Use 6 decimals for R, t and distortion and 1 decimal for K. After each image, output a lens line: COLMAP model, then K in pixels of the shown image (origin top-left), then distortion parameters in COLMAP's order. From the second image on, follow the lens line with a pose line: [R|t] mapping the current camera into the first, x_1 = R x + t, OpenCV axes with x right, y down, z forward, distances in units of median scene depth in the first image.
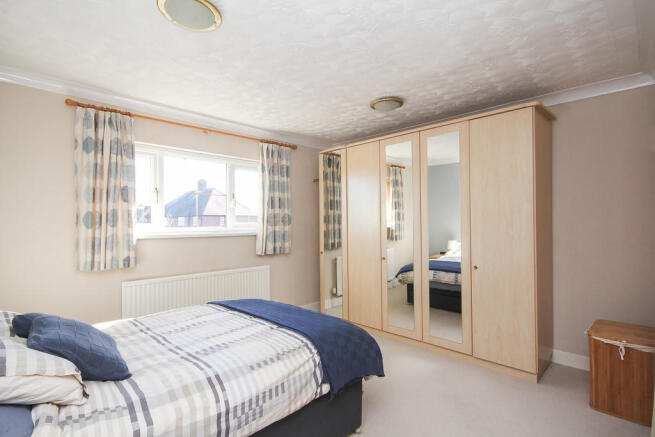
lens RADIAL K [[320.4, 0, 330.3], [0, 320.4, 216.5], [0, 0, 1]] dist [0.003103, 0.000388]
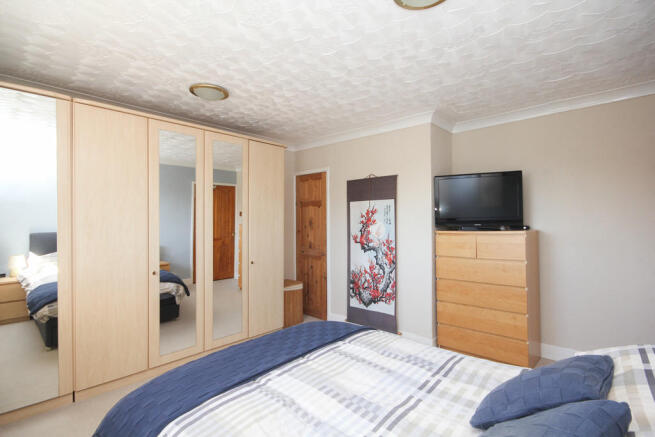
lens RADIAL K [[307.3, 0, 330.3], [0, 307.3, 221.6], [0, 0, 1]] dist [0.001883, -0.000050]
pose [[-0.015798, 0.010676, 0.999818, -1.028393], [-0.008941, 0.999902, -0.010818, 0.015409], [-0.999835, -0.009110, -0.015701, 1.042075]]
